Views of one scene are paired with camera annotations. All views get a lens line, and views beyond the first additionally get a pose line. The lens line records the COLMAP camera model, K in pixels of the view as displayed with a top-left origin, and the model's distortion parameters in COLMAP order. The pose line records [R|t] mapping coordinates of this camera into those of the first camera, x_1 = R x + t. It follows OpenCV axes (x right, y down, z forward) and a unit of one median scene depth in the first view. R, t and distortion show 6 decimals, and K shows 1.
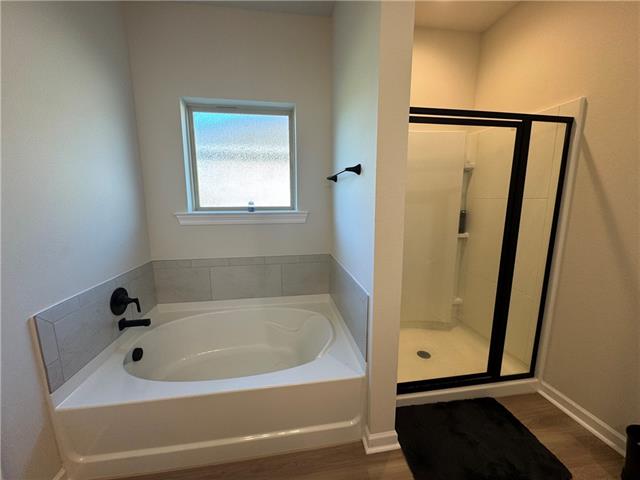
lens RADIAL K [[256.8, 0, 320.0], [0, 256.8, 240.0], [0, 0, 1]] dist [0.000563, 0.000146]
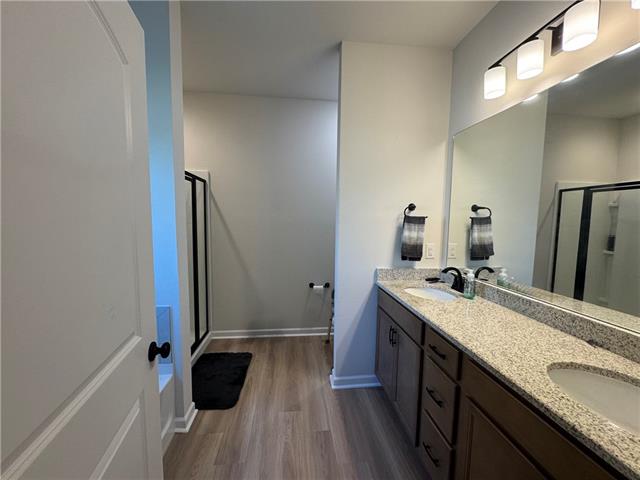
lens RADIAL K [[256.8, 0, 320.0], [0, 256.8, 240.0], [0, 0, 1]] dist [0.000563, 0.000146]
pose [[0.057250, -0.096784, 0.993657, -0.854441], [0.151750, 0.984569, 0.087156, -0.093132], [-0.986760, 0.145798, 0.071053, 0.125597]]
